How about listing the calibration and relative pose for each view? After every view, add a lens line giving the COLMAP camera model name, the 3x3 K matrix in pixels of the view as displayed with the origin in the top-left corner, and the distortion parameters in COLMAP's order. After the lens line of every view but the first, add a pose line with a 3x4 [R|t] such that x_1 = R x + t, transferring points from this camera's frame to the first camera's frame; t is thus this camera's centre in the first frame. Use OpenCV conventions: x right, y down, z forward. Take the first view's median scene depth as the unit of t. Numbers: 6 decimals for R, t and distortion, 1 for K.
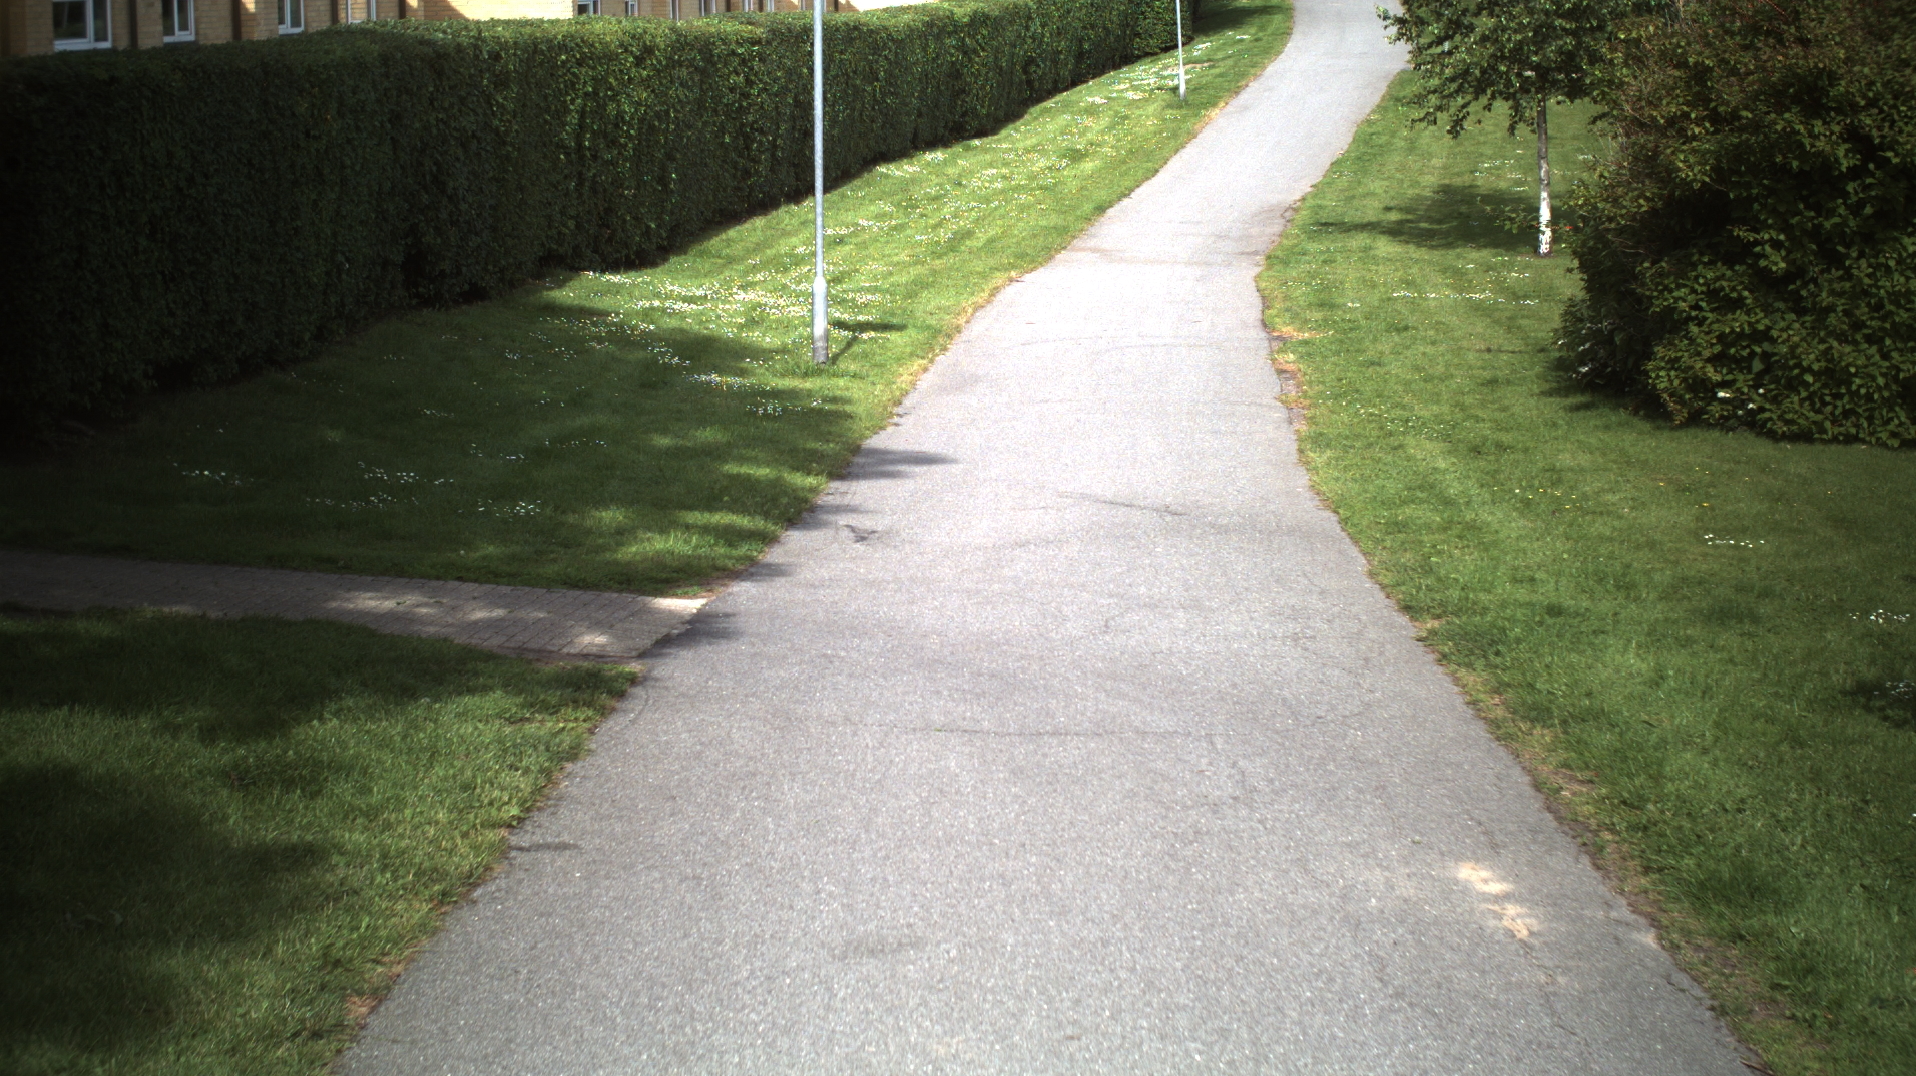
lens RADIAL K [[3401.9, 0, 958.0], [0, 3401.9, 538.0], [0, 0, 1]] dist [-0.295896, 0.384817]
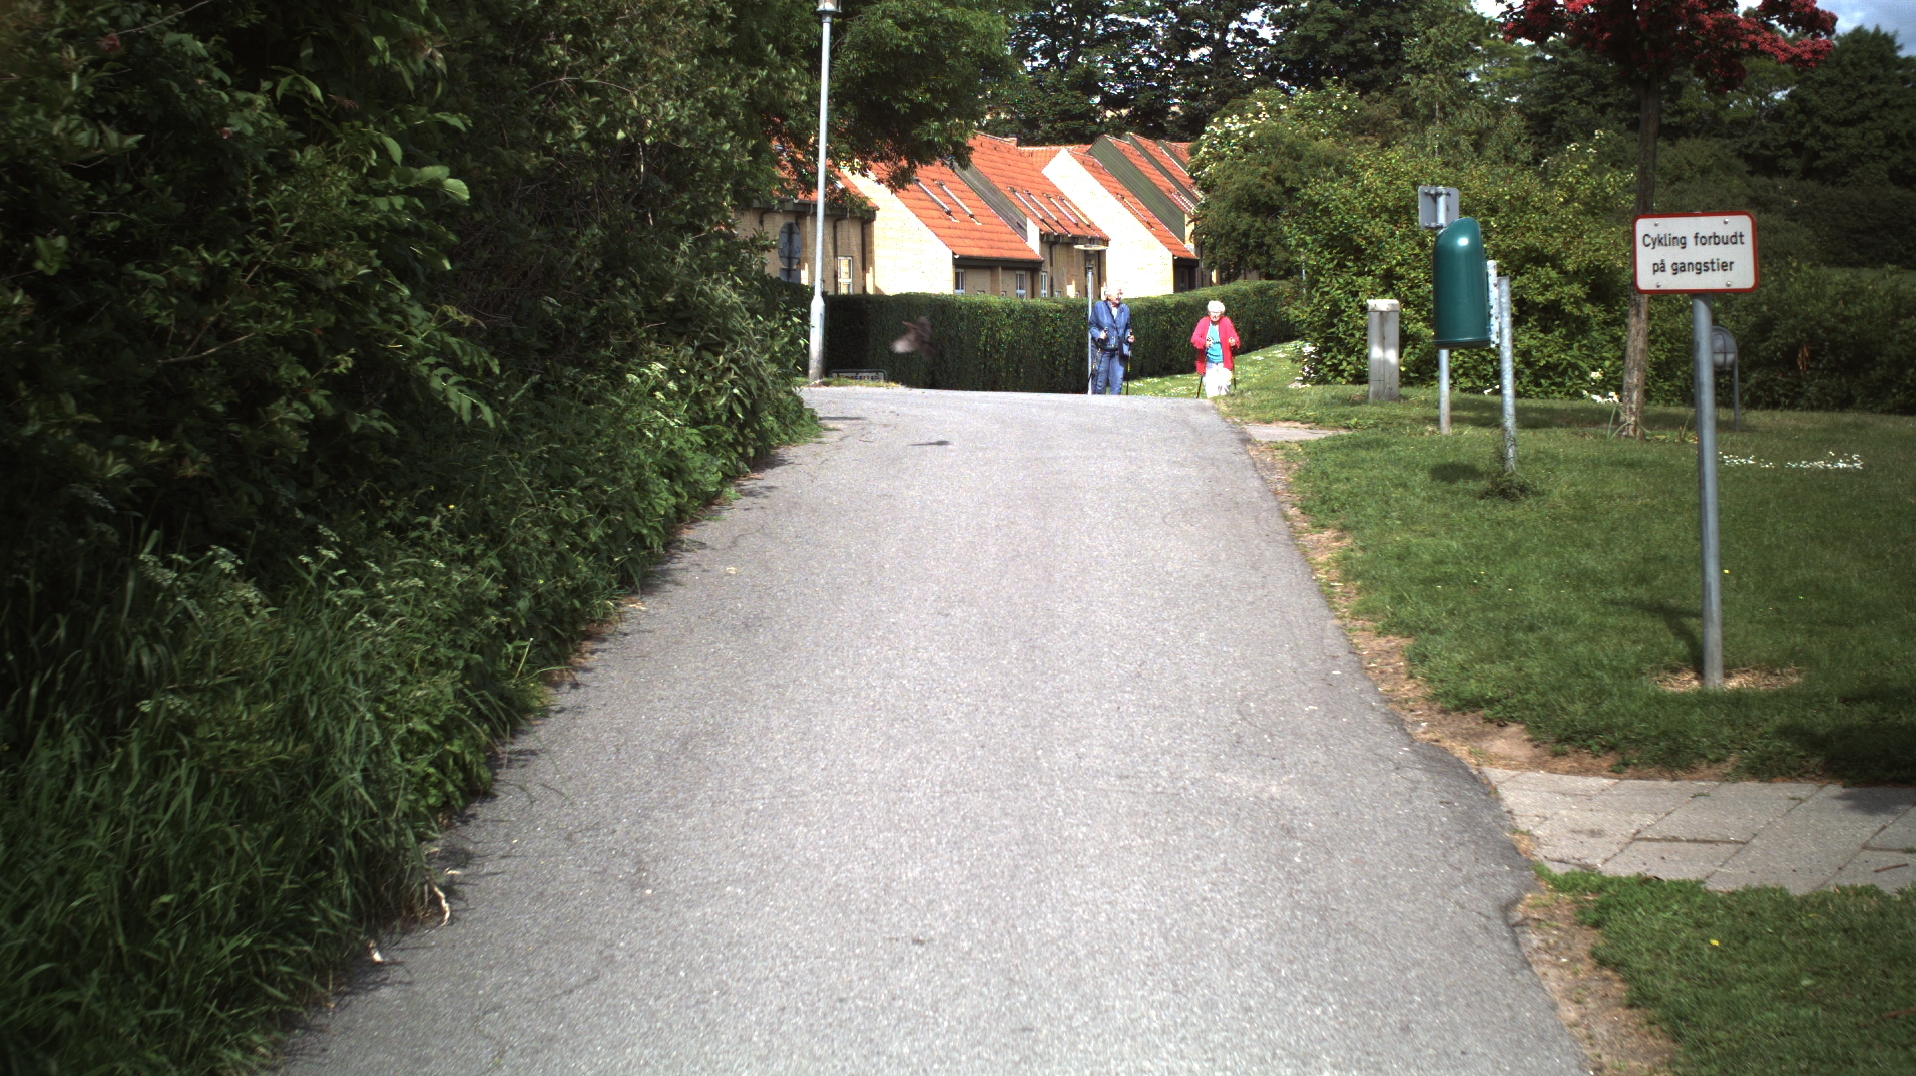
lens RADIAL K [[3401.9, 0, 958.0], [0, 3401.9, 538.0], [0, 0, 1]] dist [-0.295896, 0.384817]
pose [[0.996950, 0.009530, -0.077461, 0.041237], [-0.016638, 0.995653, -0.091647, 0.185376], [0.076251, 0.092656, 0.992774, -1.068037]]
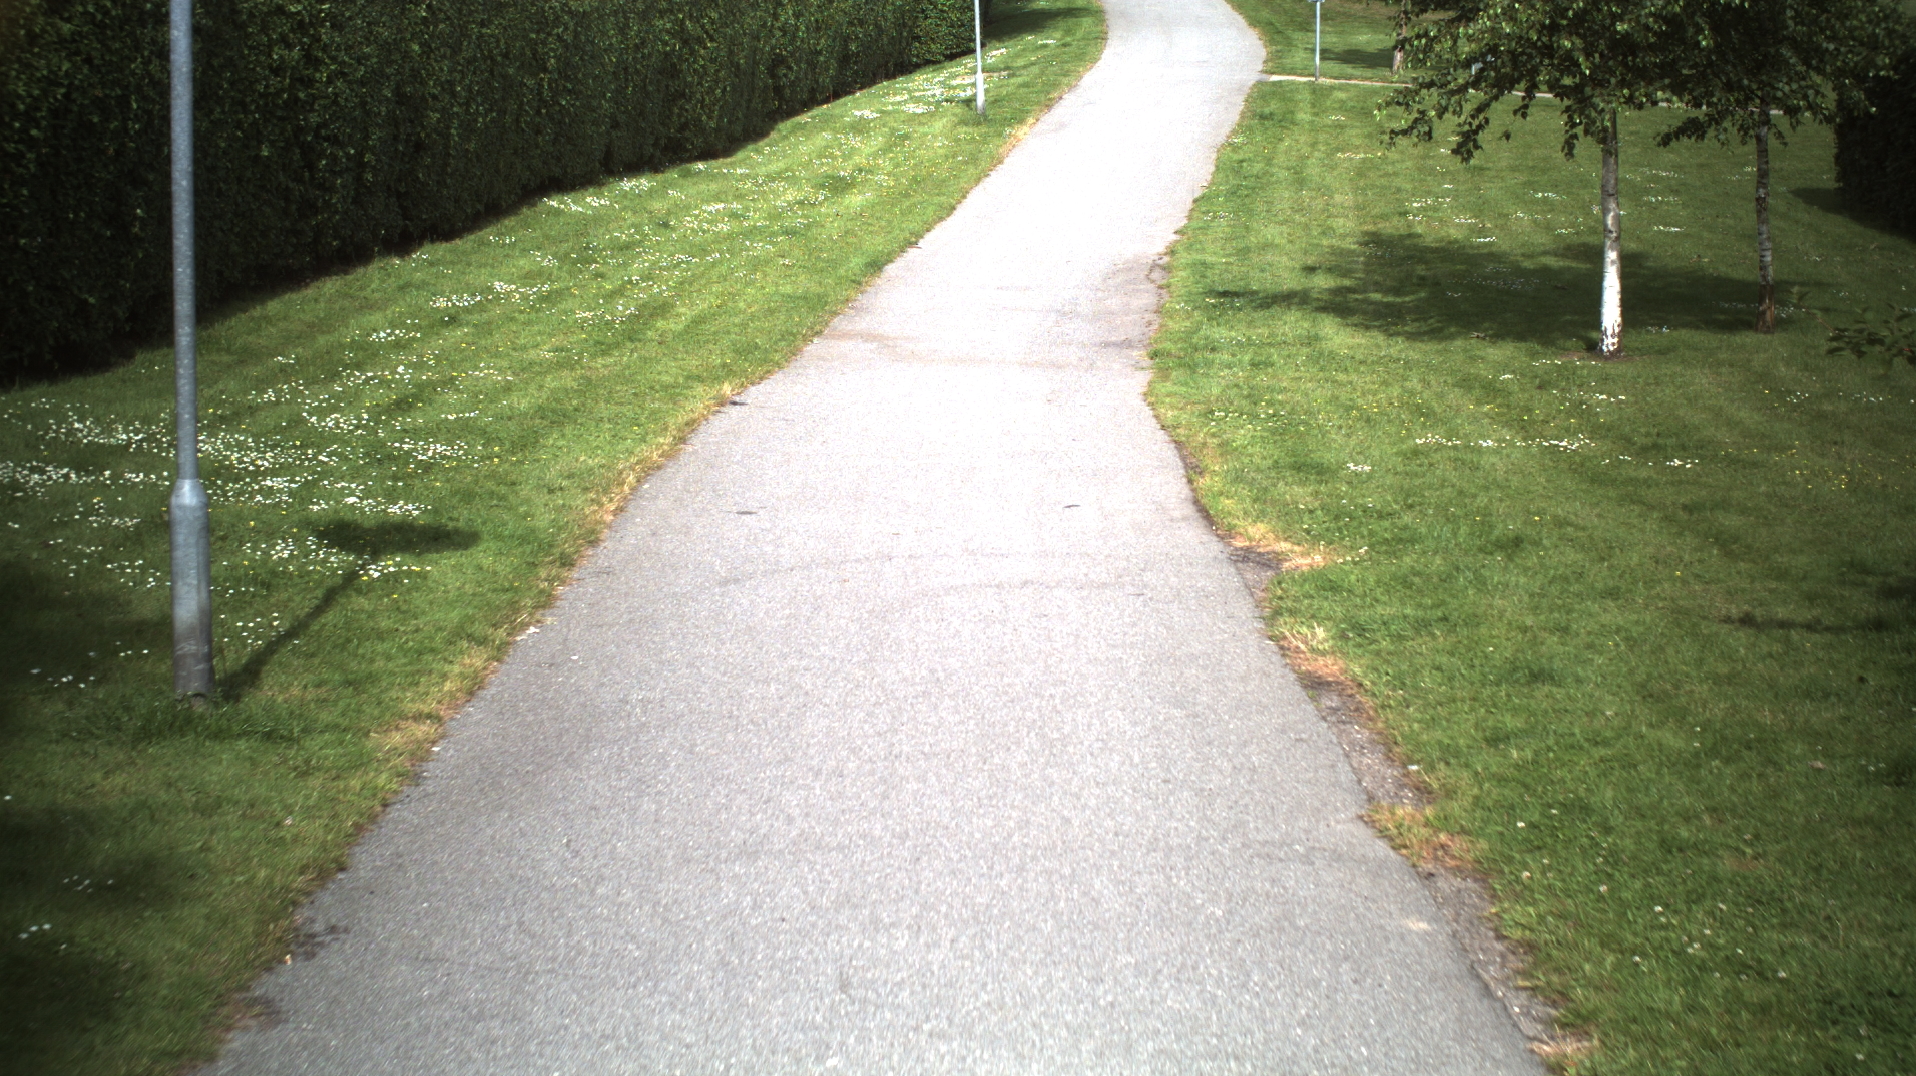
lens RADIAL K [[3401.9, 0, 958.0], [0, 3401.9, 538.0], [0, 0, 1]] dist [-0.295896, 0.384817]
pose [[0.997470, 0.006236, 0.070808, 0.013776], [-0.005523, 0.999932, -0.010261, -0.044061], [-0.070867, 0.009844, 0.997437, 0.401963]]
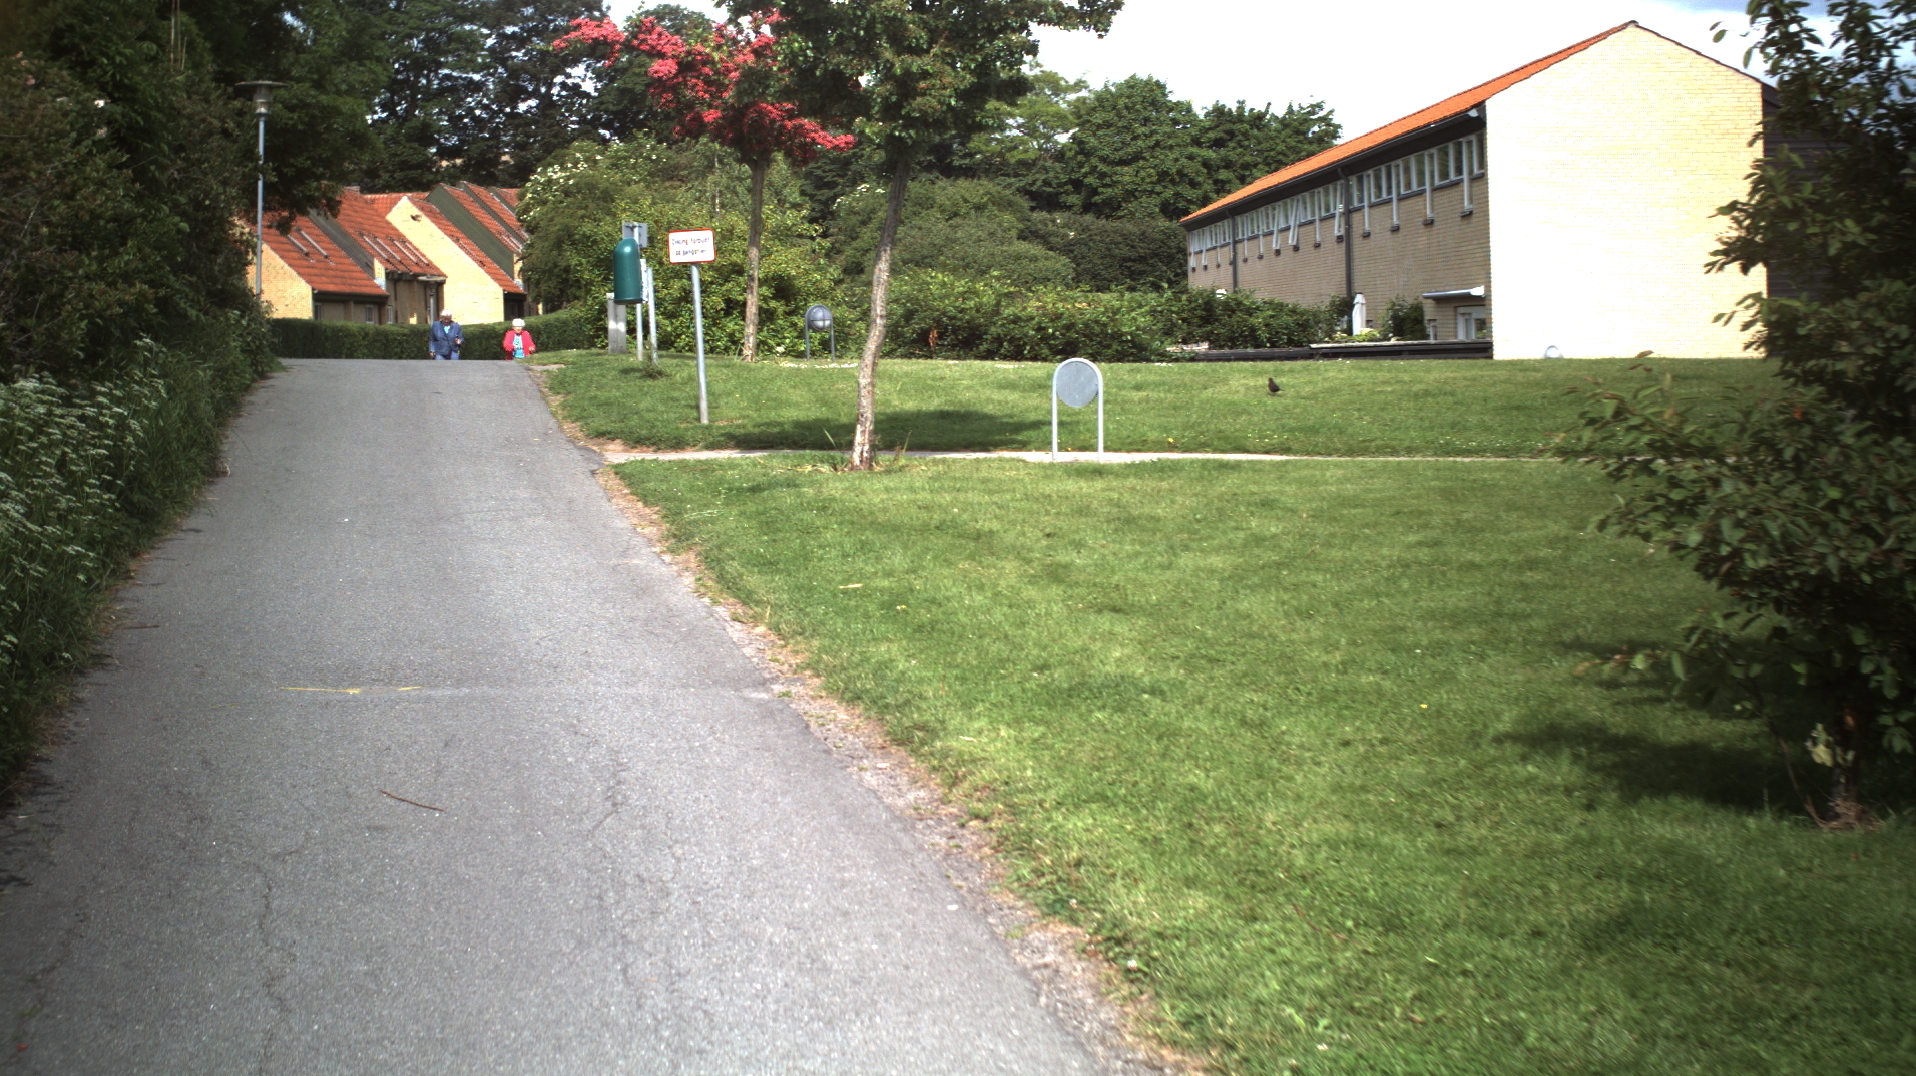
lens RADIAL K [[3401.9, 0, 958.0], [0, 3401.9, 538.0], [0, 0, 1]] dist [-0.295896, 0.384817]
pose [[0.993195, -0.013935, 0.115631, 0.054271], [0.025945, 0.994341, -0.103021, 0.266699], [-0.113541, 0.105320, 0.987935, -1.469885]]
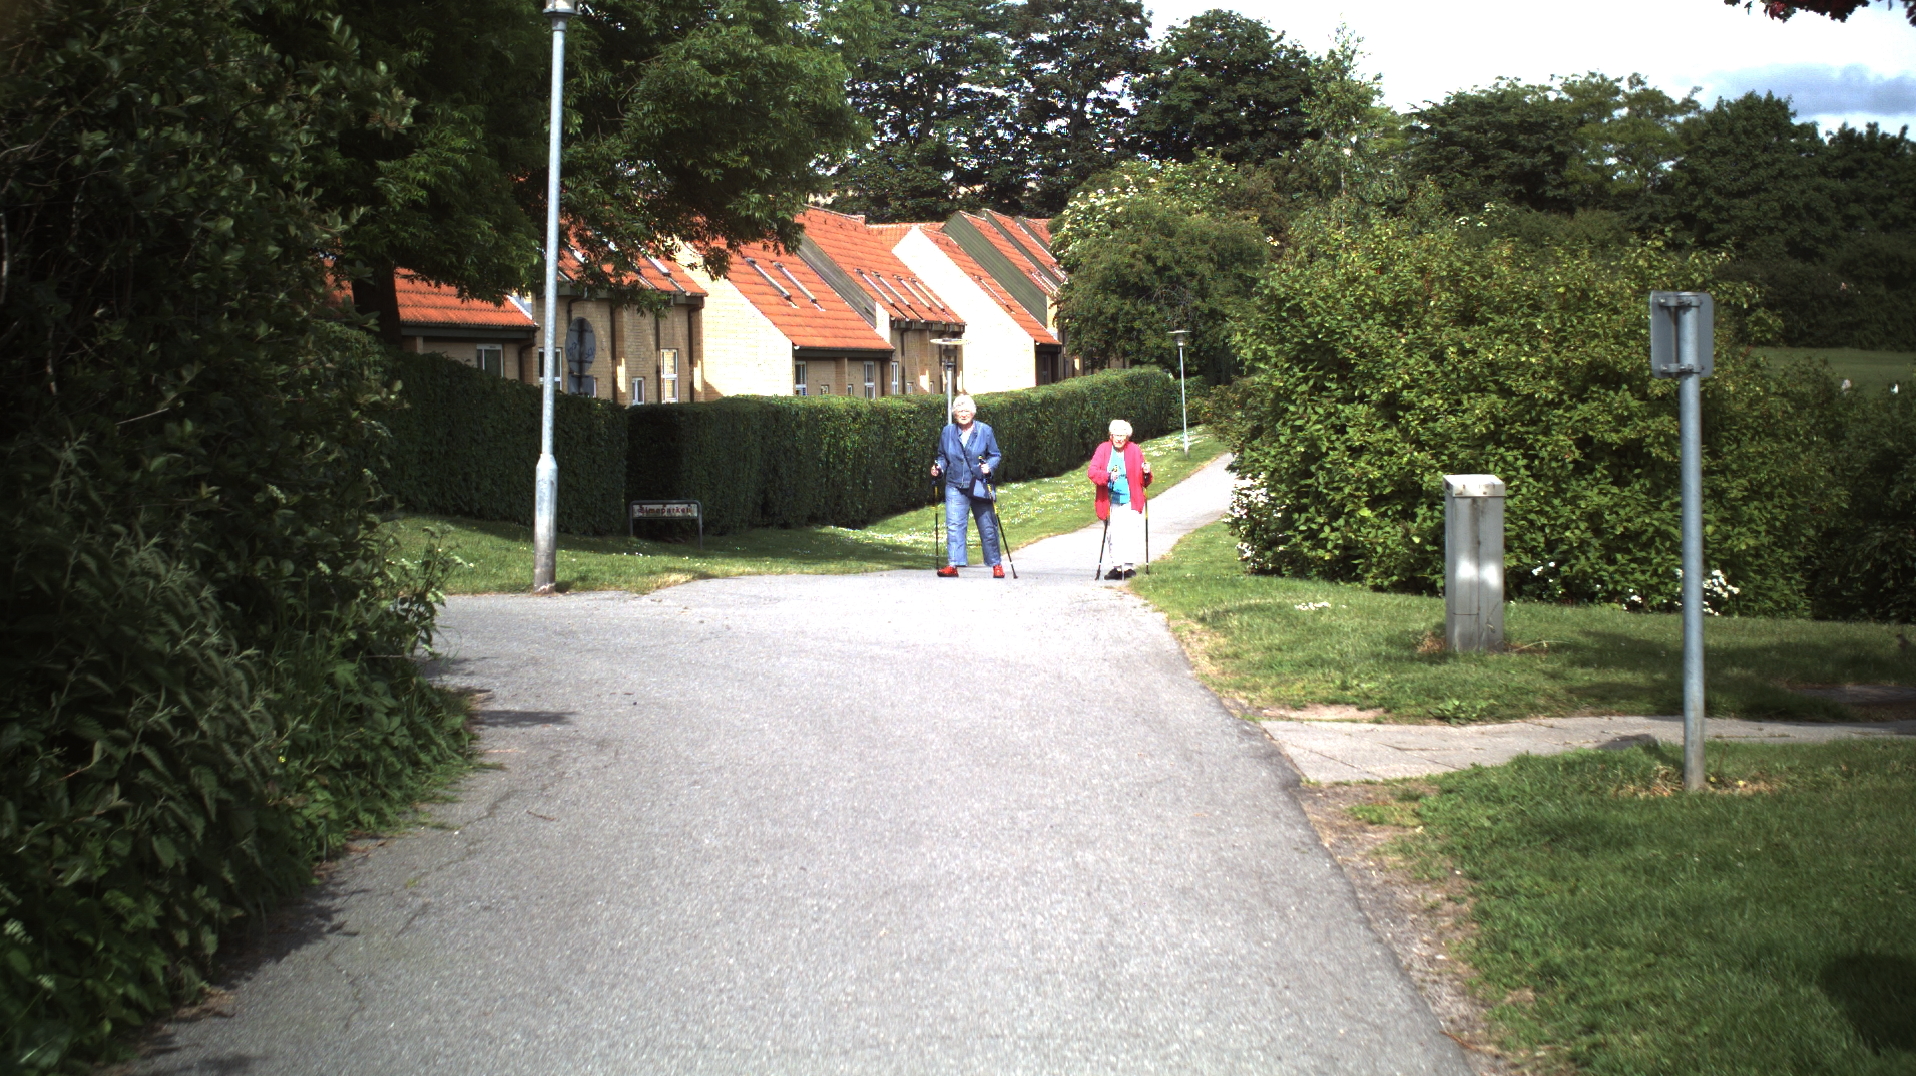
lens RADIAL K [[3401.9, 0, 958.0], [0, 3401.9, 538.0], [0, 0, 1]] dist [-0.295896, 0.384817]
pose [[0.999415, 0.000313, -0.034197, 0.026887], [-0.004244, 0.993364, -0.114937, 0.130602], [0.033934, 0.115015, 0.992784, -0.804453]]
